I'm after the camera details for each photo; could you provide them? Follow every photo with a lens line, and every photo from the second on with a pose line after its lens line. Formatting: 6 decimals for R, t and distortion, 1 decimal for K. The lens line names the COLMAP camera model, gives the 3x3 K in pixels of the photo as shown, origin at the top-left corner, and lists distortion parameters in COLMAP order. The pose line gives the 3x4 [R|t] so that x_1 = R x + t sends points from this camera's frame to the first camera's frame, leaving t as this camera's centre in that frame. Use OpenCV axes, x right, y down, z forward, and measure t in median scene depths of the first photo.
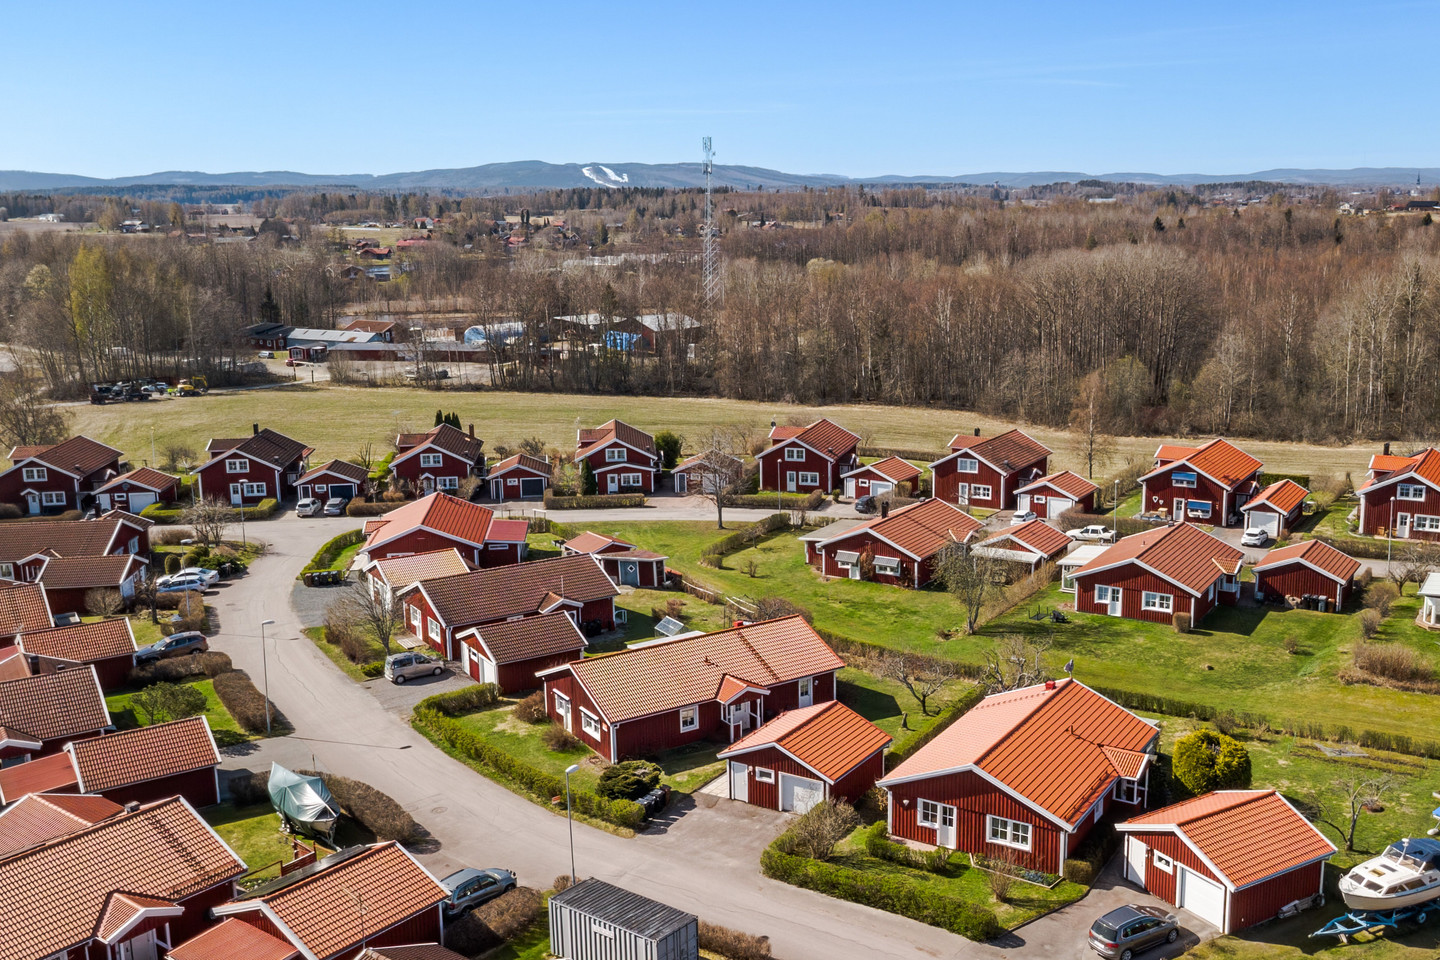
lens RADIAL K [[1359.6, 0, 717.7], [0, 1359.6, 372.3], [0, 0, 1]] dist [-0.002899, 0.018208]
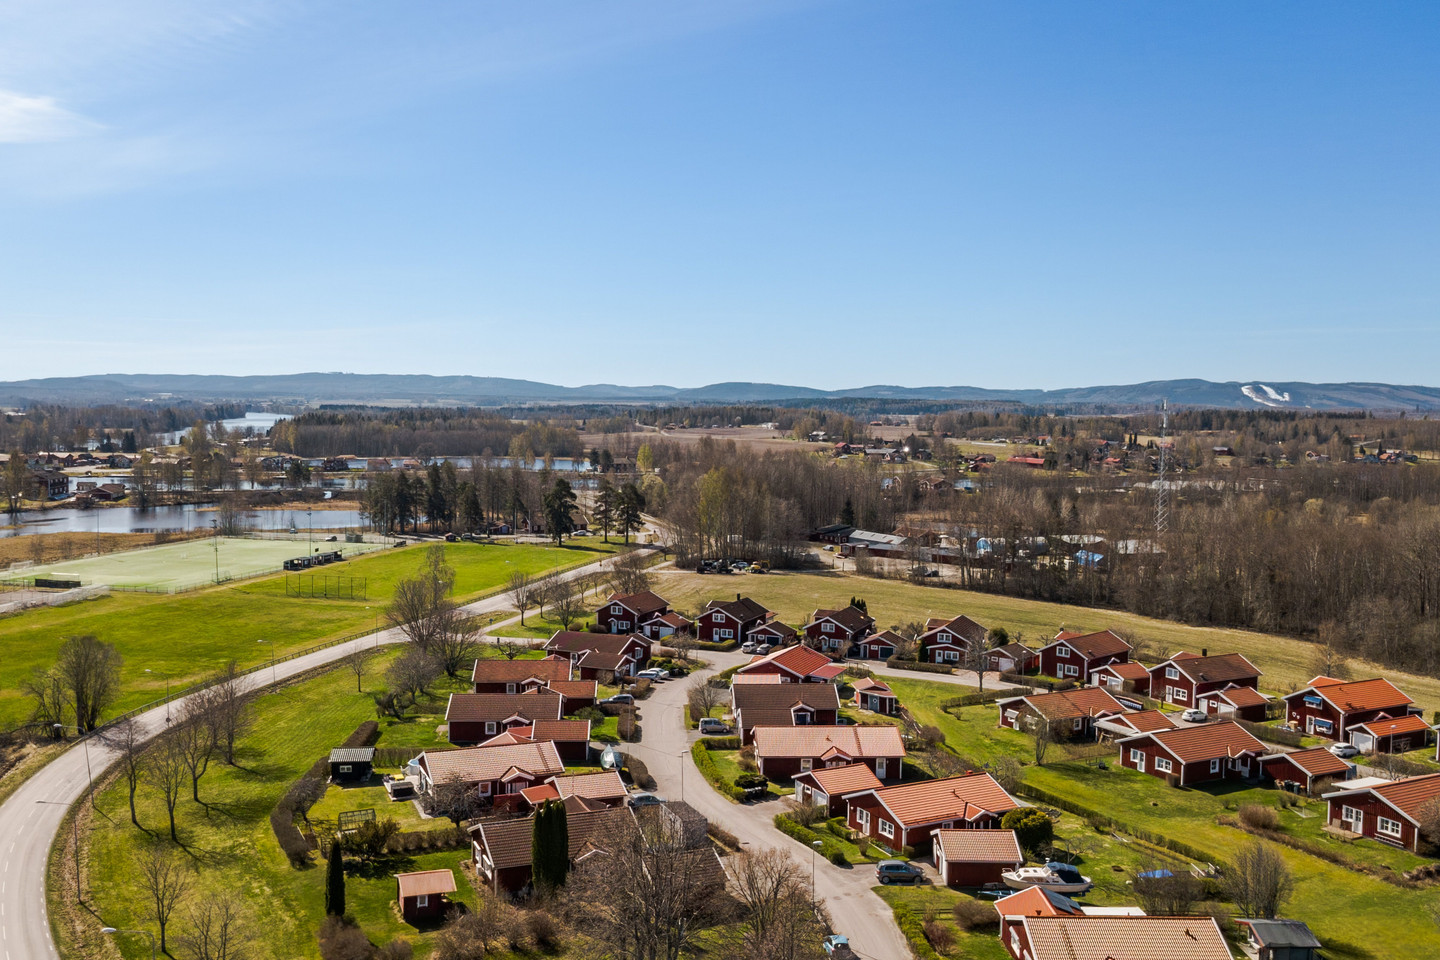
lens RADIAL K [[1359.6, 0, 717.7], [0, 1359.6, 372.3], [0, 0, 1]] dist [-0.002899, 0.018208]
pose [[0.851981, 0.010374, -0.523470, 0.509203], [-0.082881, 0.989870, -0.115277, -0.036370], [0.516971, 0.141600, 0.844210, -0.445128]]
